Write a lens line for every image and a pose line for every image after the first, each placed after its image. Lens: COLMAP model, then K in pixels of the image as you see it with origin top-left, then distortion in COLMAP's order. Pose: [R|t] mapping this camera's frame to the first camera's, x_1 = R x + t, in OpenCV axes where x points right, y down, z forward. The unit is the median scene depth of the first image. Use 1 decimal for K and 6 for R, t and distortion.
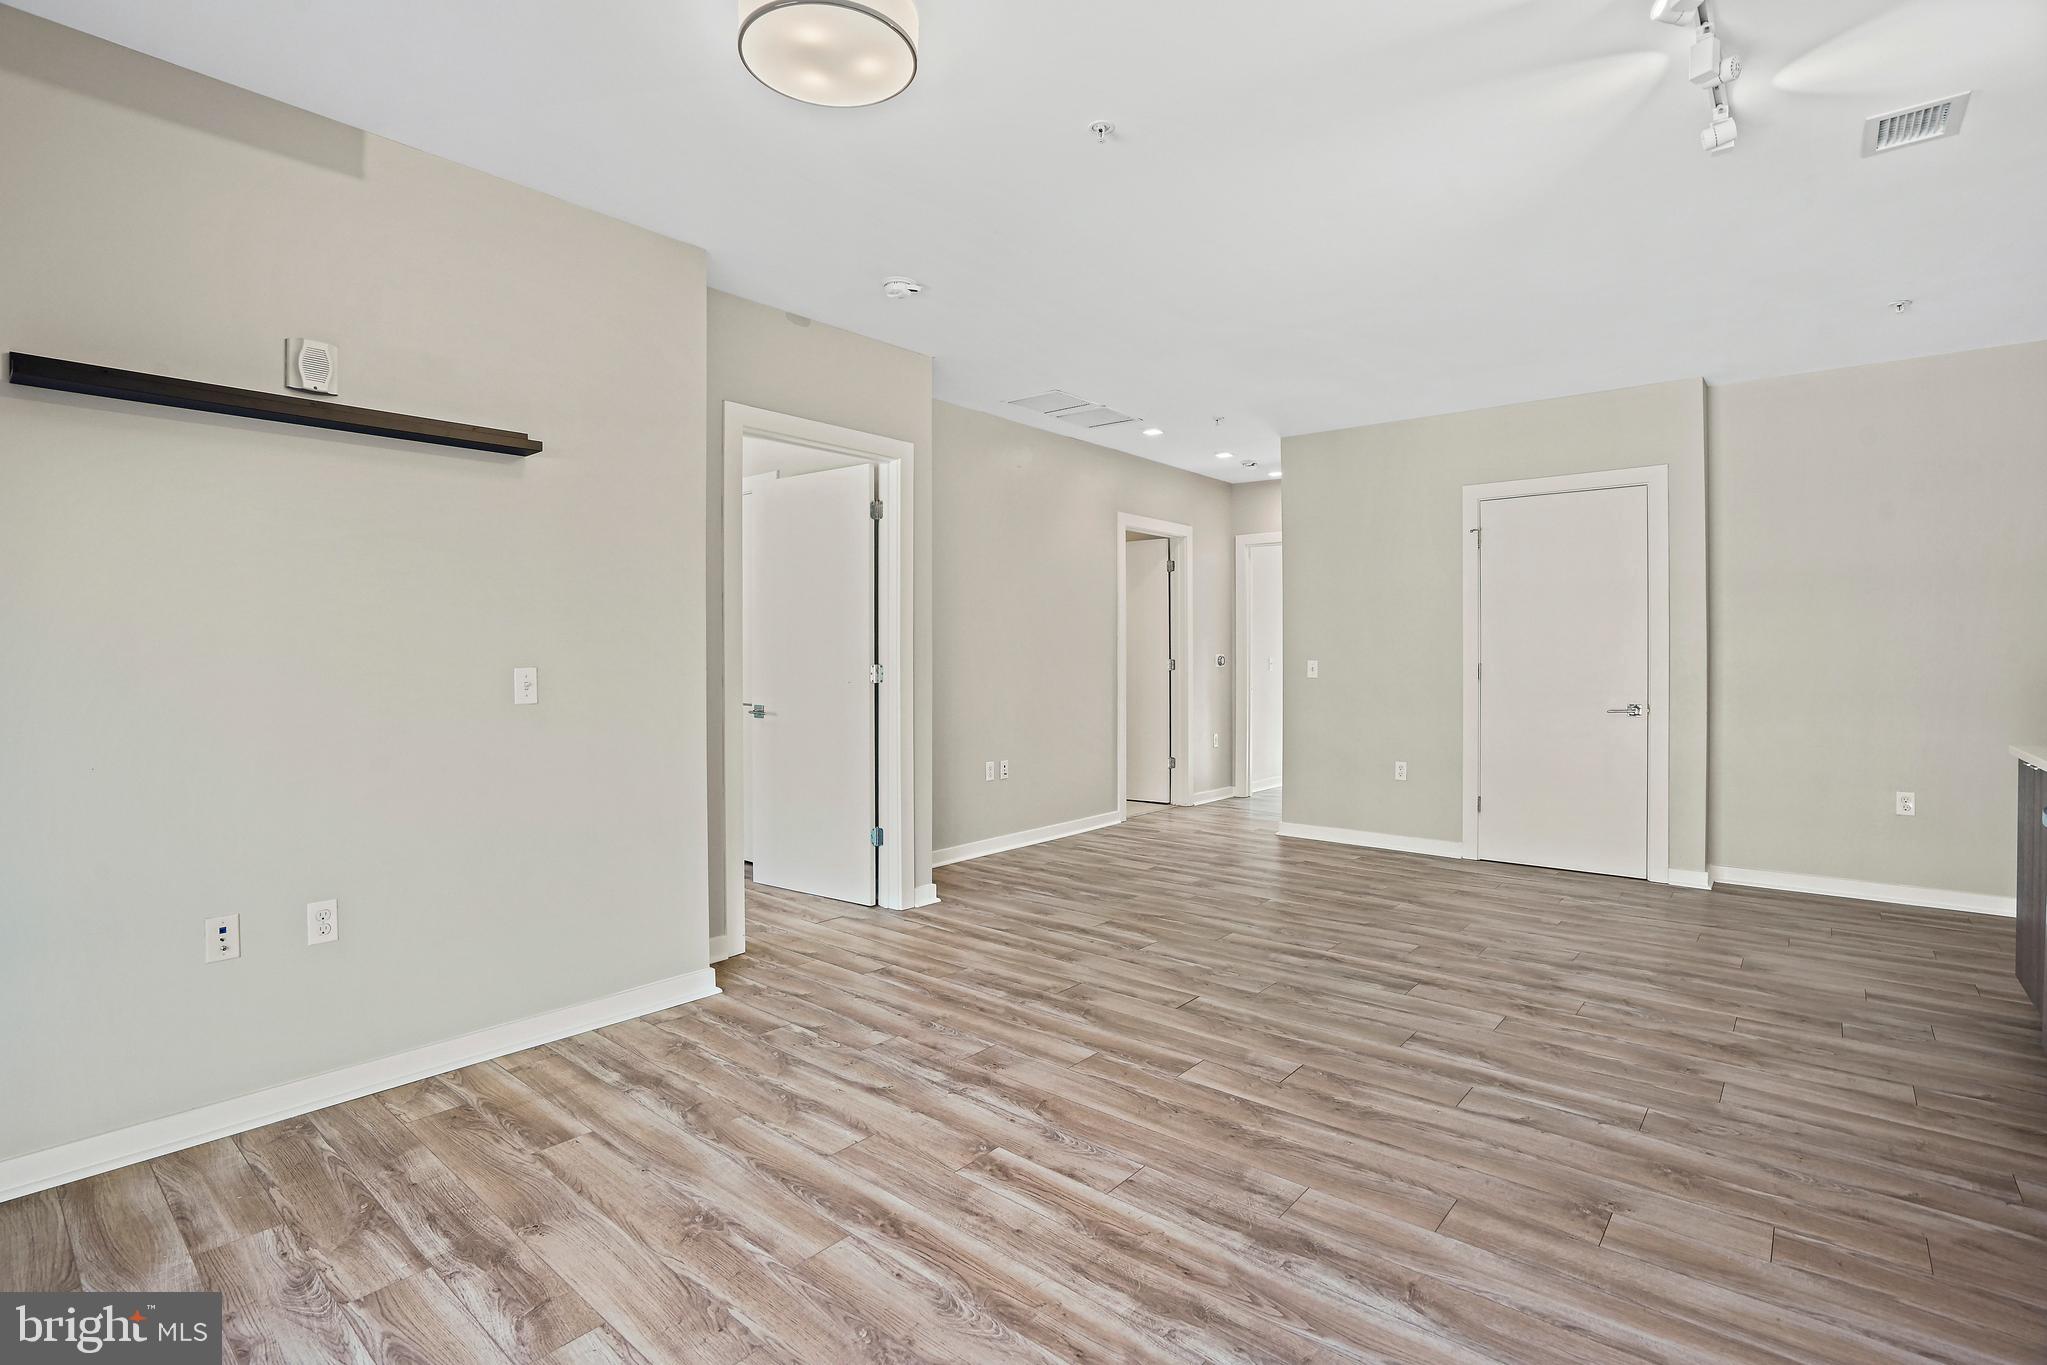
lens RADIAL K [[968.3, 0, 1015.9], [0, 968.3, 662.4], [0, 0, 1]] dist [-0.055658, 0.021421]
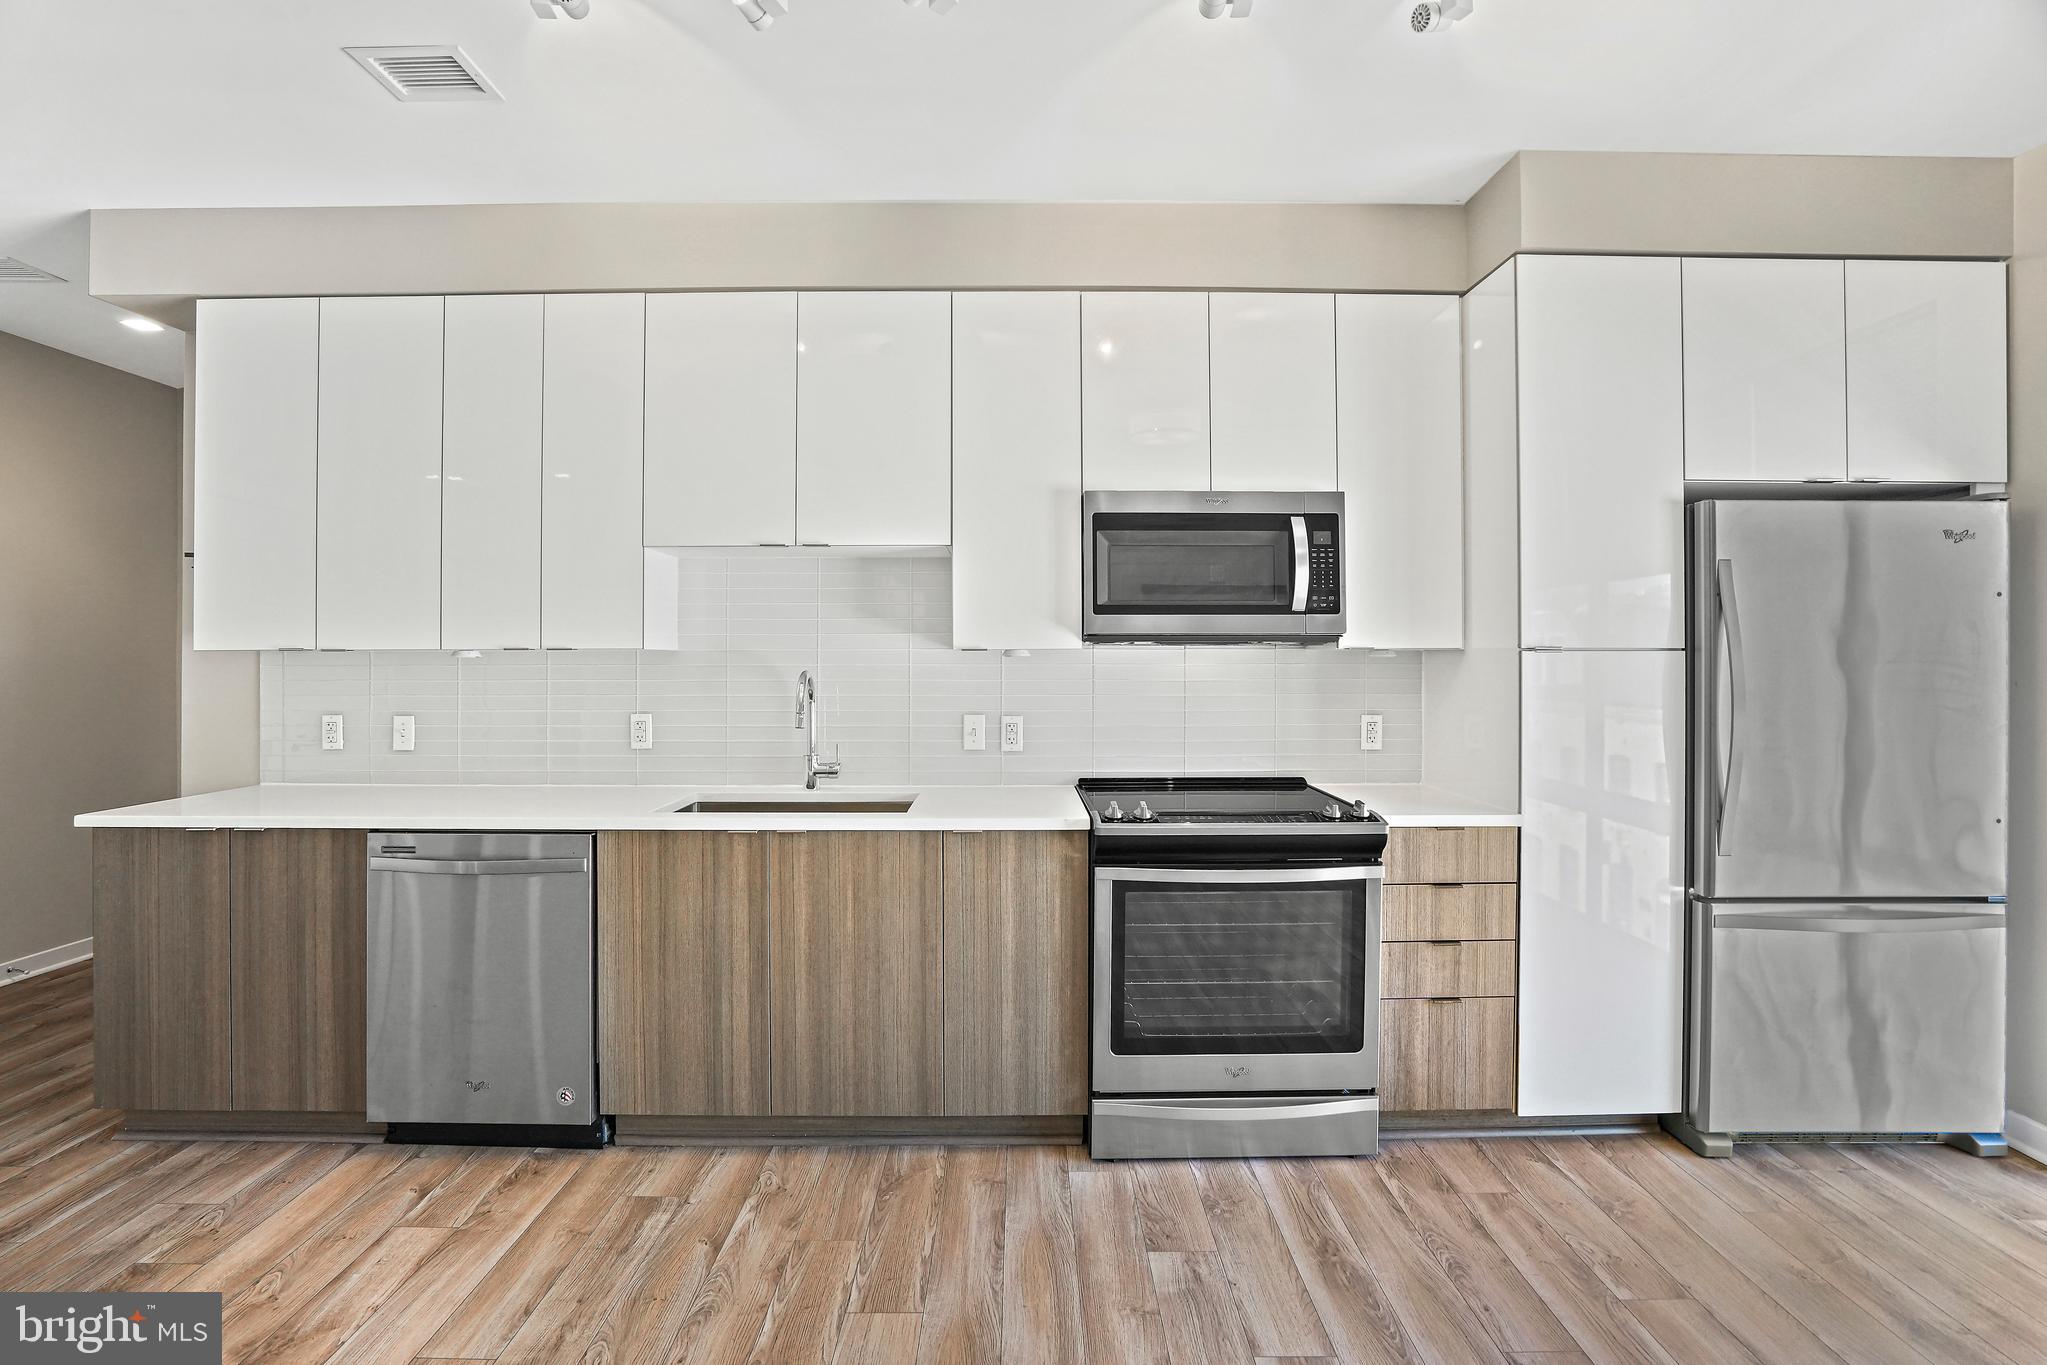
lens RADIAL K [[968.3, 0, 1015.9], [0, 968.3, 662.4], [0, 0, 1]] dist [-0.055658, 0.021421]
pose [[-0.646573, 0.001063, 0.762851, -0.021124], [0.006661, 0.999969, 0.004252, -0.037857], [-0.762823, 0.007831, -0.646560, 0.983839]]
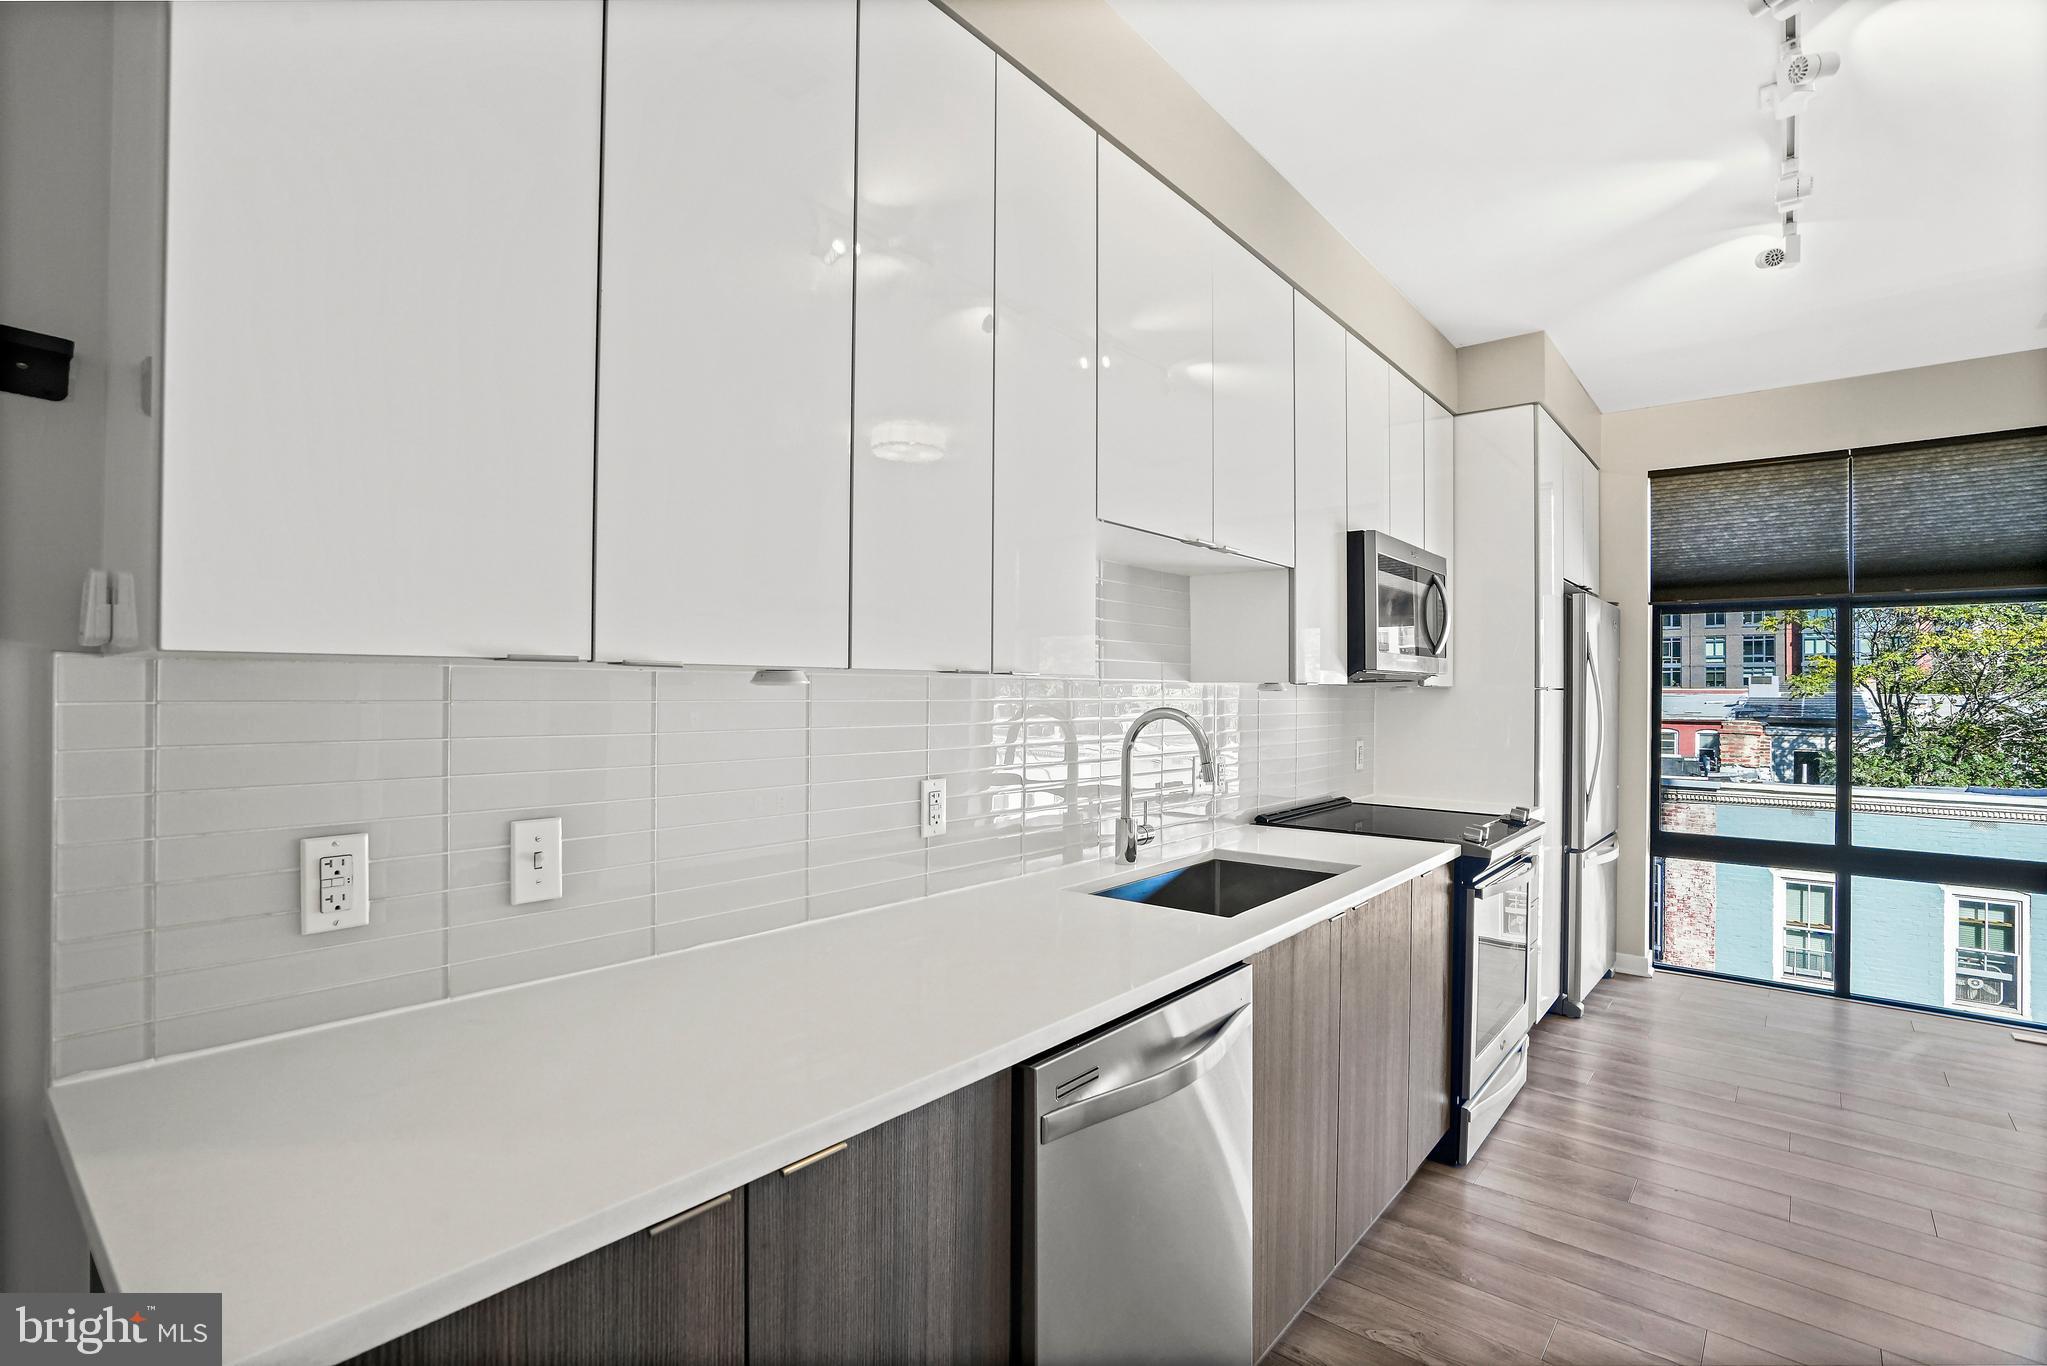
lens RADIAL K [[967.7, 0, 1016.1], [0, 967.7, 686.8], [0, 0, 1]] dist [-0.054140, 0.023652]
pose [[-0.999916, -0.006970, -0.010960, 0.992830], [-0.007000, 0.999972, 0.002674, -0.043317], [0.010941, 0.002751, -0.999936, 1.268294]]
